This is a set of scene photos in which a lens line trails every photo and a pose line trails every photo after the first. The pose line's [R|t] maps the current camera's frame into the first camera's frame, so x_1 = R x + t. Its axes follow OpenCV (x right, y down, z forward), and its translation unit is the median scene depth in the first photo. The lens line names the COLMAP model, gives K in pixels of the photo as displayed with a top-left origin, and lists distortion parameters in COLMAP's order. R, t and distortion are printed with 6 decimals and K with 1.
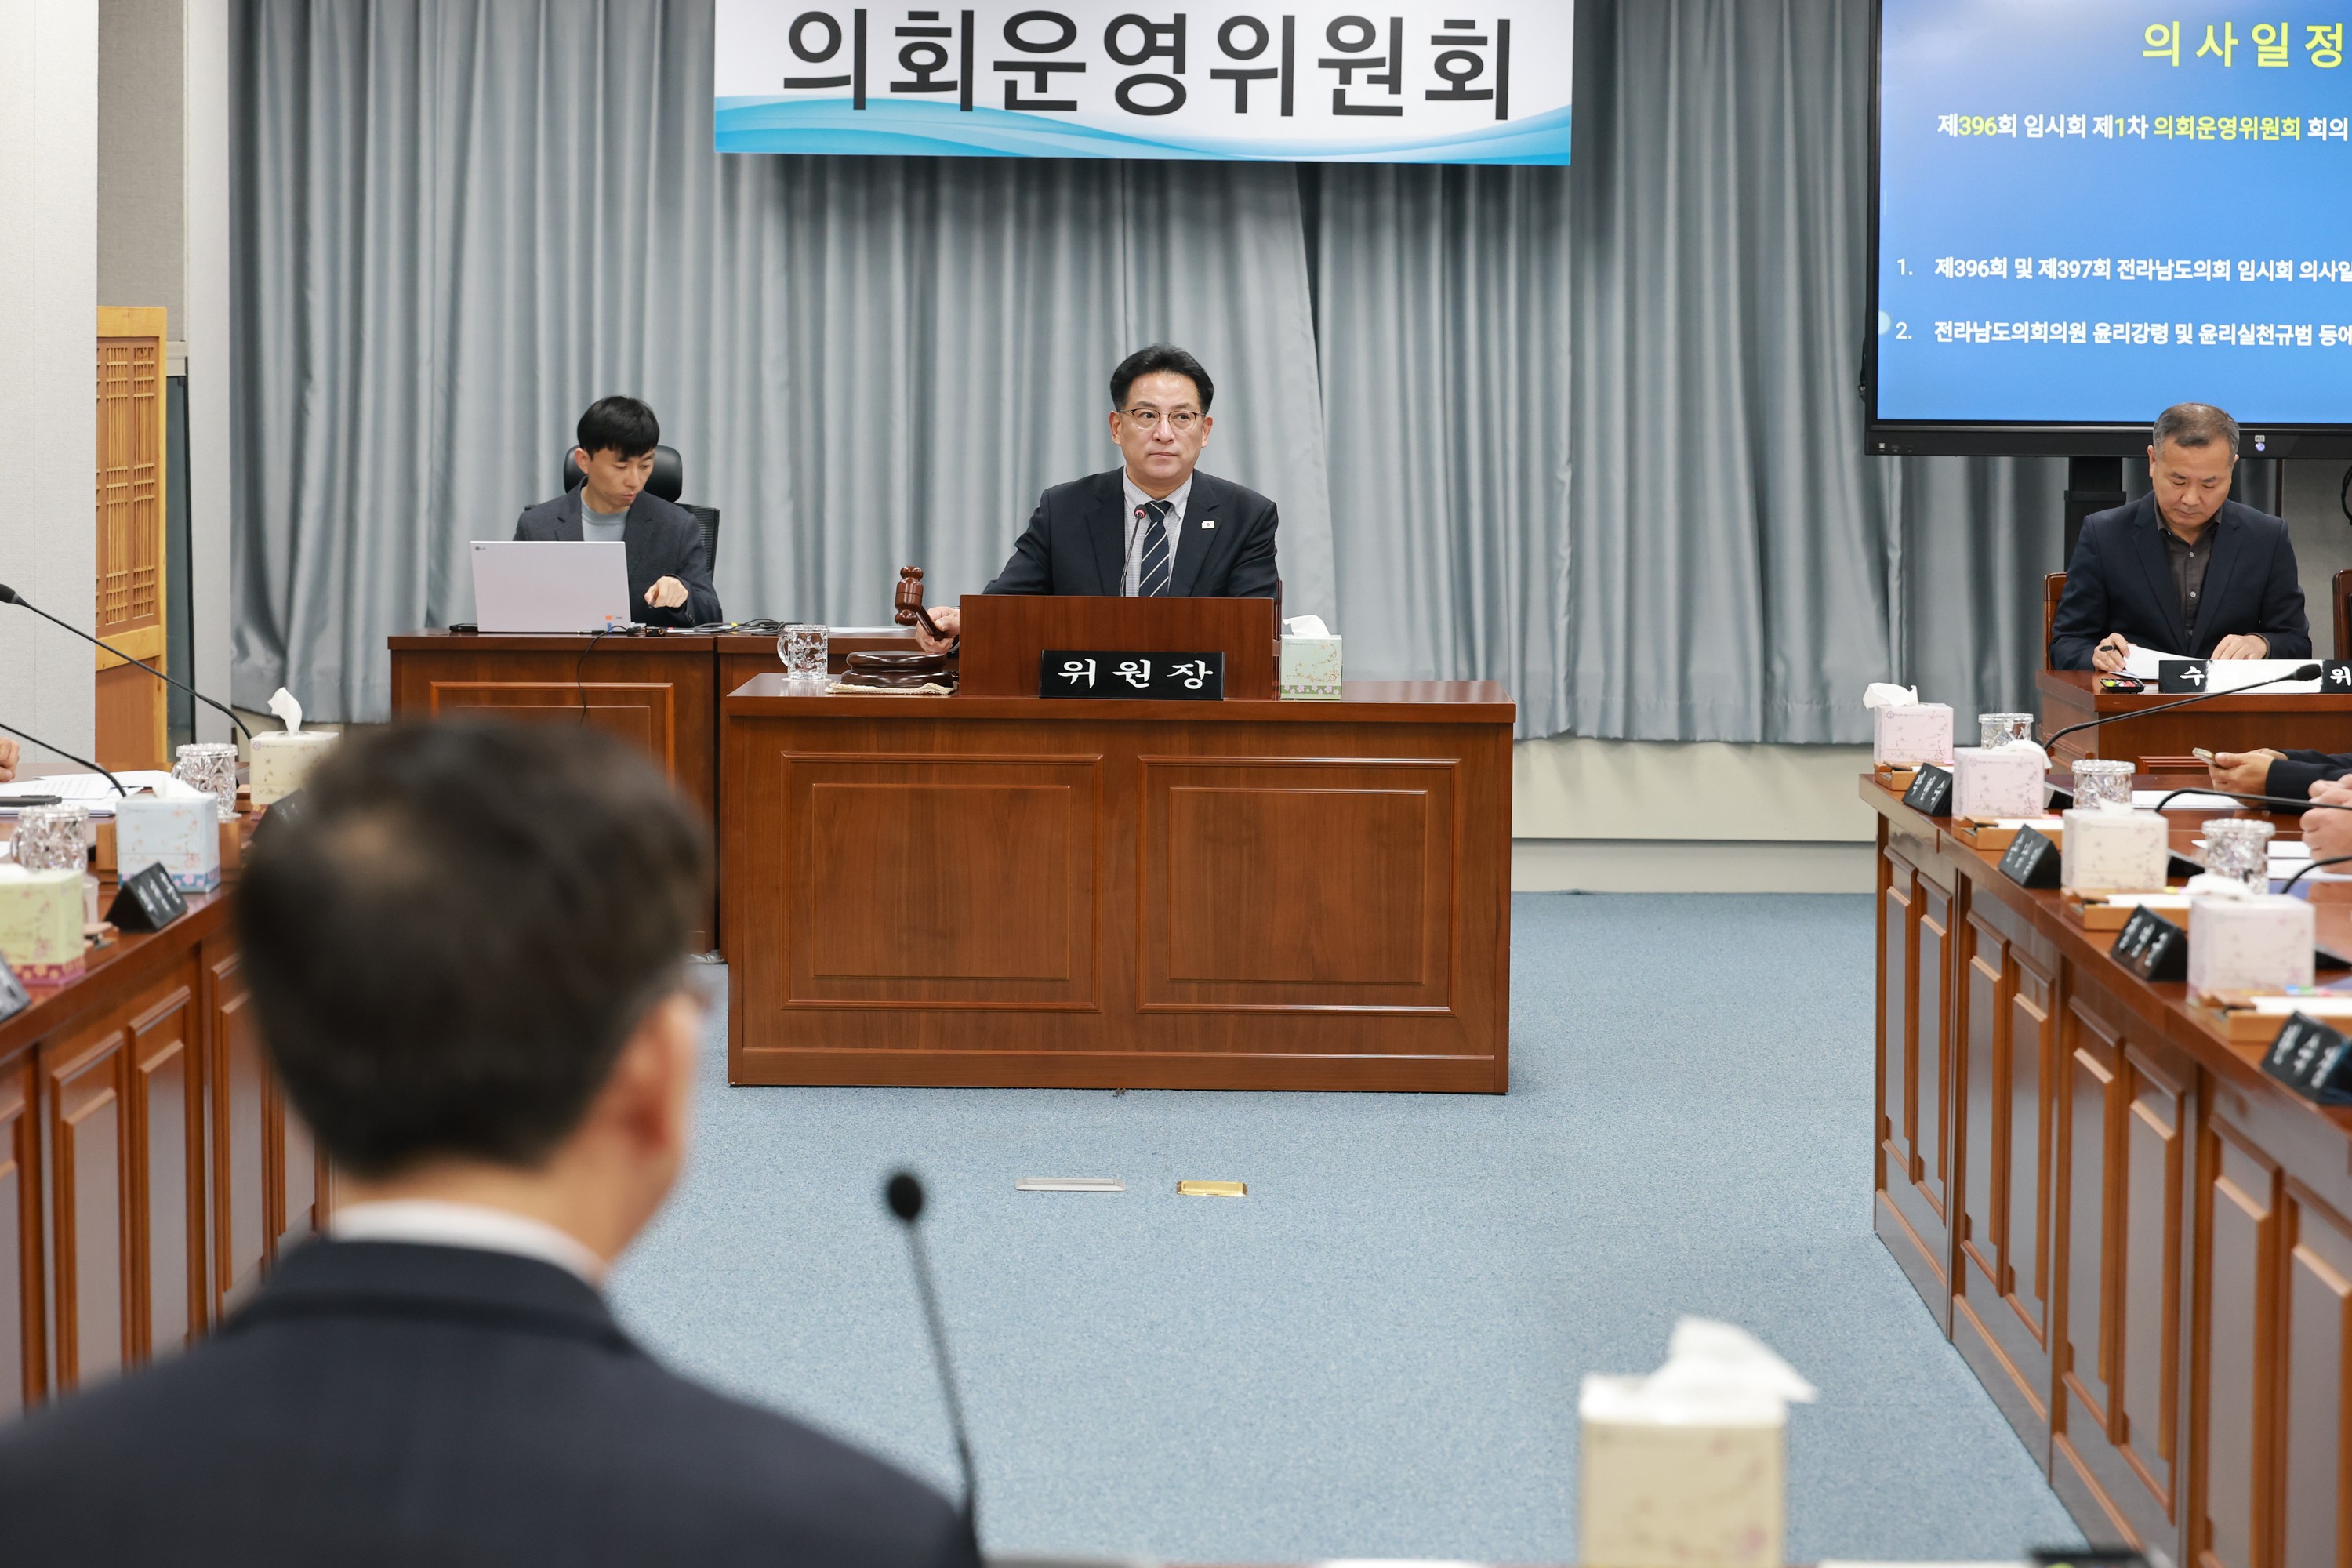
lens RADIAL K [[5482.9, 0, 1178.9], [0, 5482.9, 787.7], [0, 0, 1]] dist [0.038433, 0.000000]
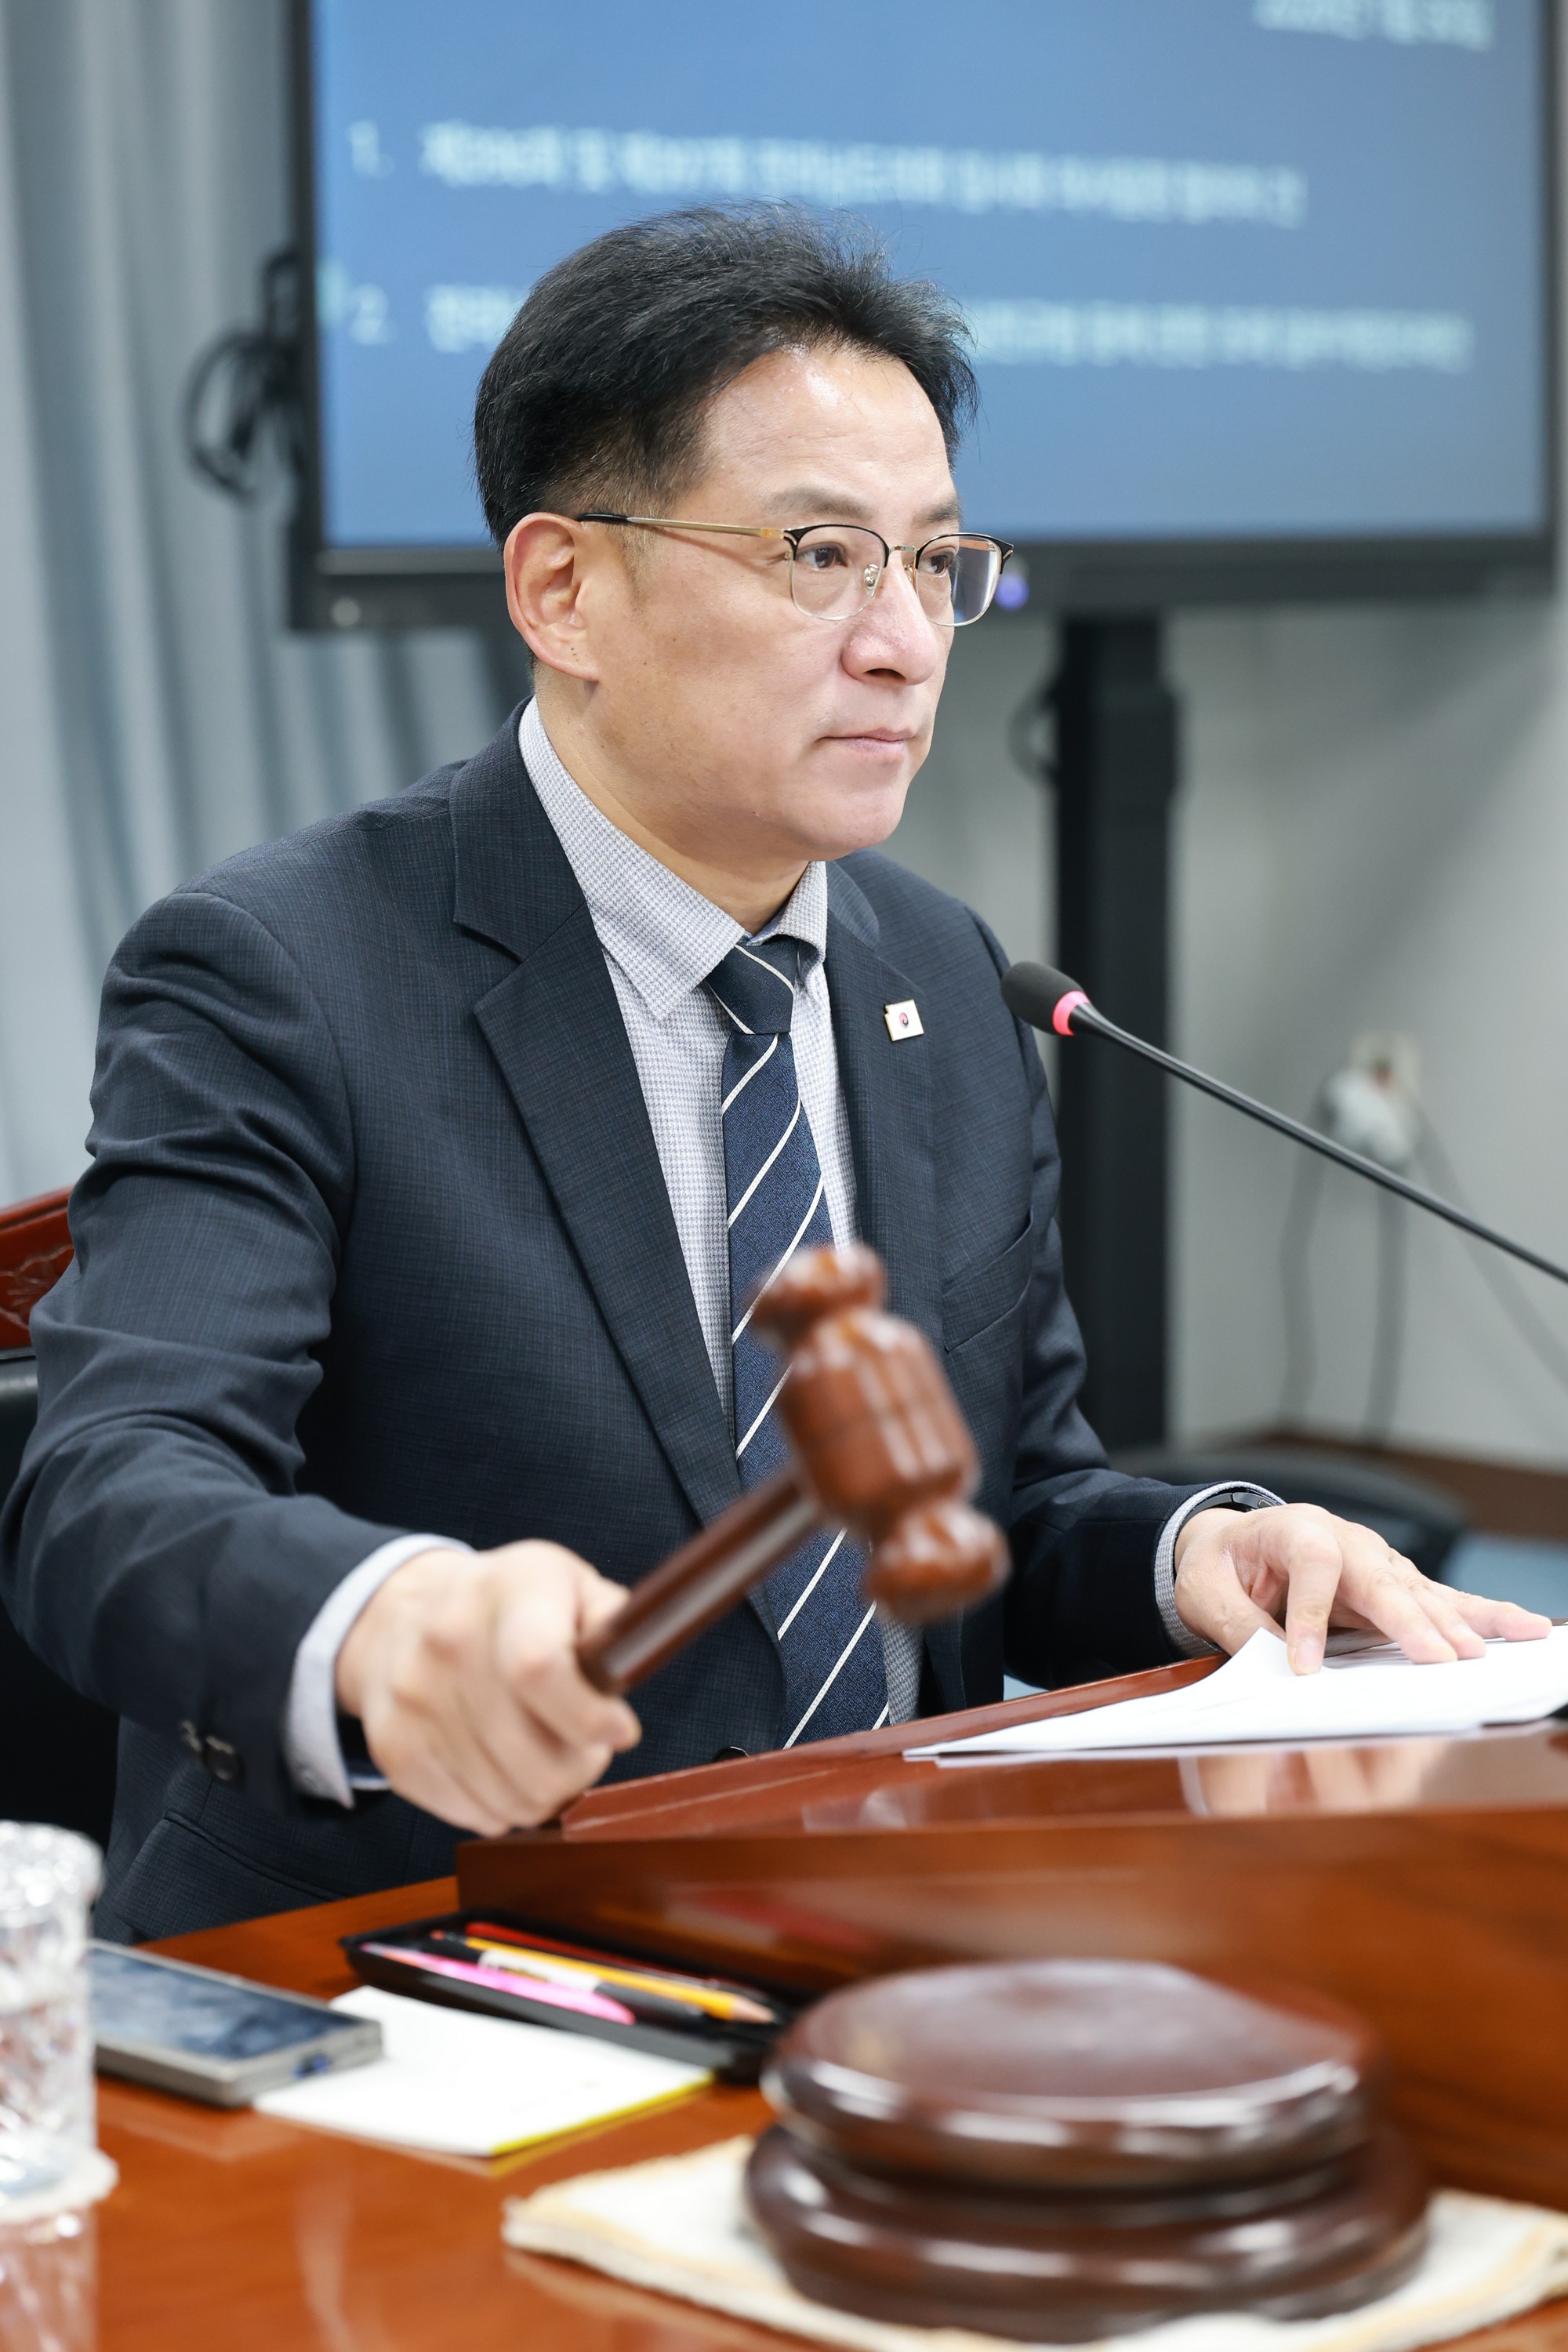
lens RADIAL K [[5637.1, 0, 787.8], [0, 5637.1, 1163.4], [0, 0, 1]] dist [0.134633, 0.000000]
pose [[0.701824, -0.098357, 0.705528, -0.147781], [0.070656, 0.995150, 0.068448, -0.052667], [-0.708838, 0.001811, 0.705369, 0.752682]]
